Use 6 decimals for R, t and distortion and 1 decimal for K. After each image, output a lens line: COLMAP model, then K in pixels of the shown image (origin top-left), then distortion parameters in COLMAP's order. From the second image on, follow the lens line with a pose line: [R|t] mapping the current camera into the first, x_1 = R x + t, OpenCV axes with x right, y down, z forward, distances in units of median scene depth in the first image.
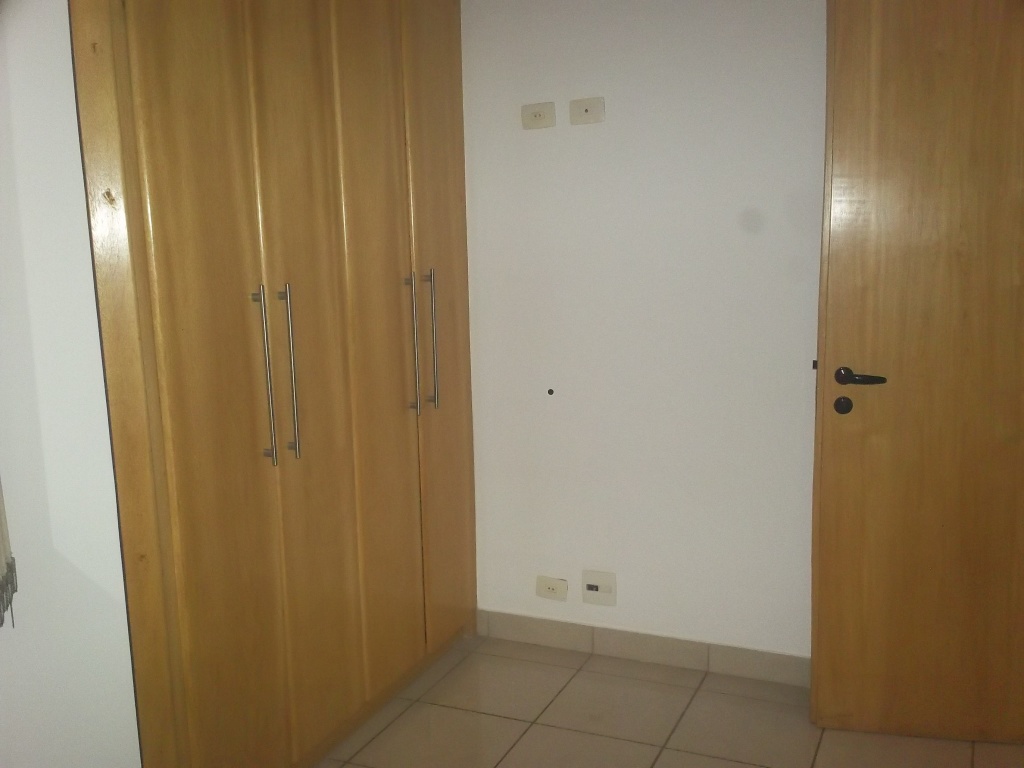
lens RADIAL K [[1046.9, 0, 512.0], [0, 1046.9, 384.0], [0, 0, 1]] dist [0.186192, -0.422109]
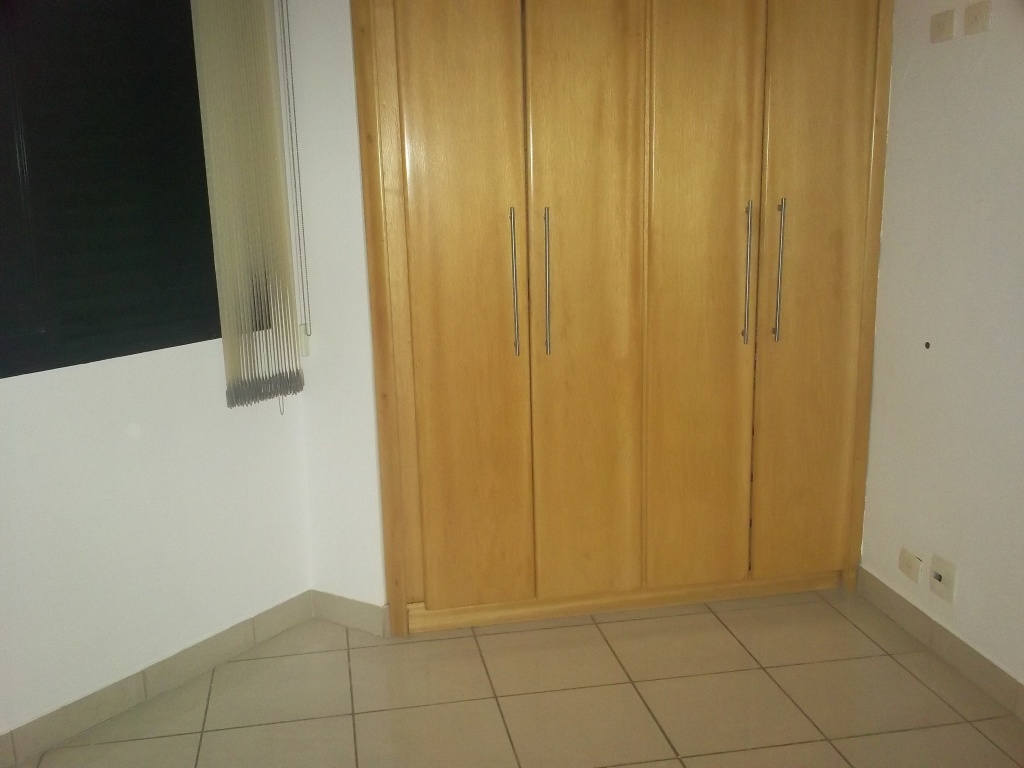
lens RADIAL K [[1046.9, 0, 512.0], [0, 1046.9, 384.0], [0, 0, 1]] dist [0.186192, -0.422109]
pose [[0.546542, 0.178440, -0.818200, 0.601941], [-0.127655, 0.983369, 0.129191, -0.032739], [0.827645, 0.033839, 0.560231, 0.223685]]
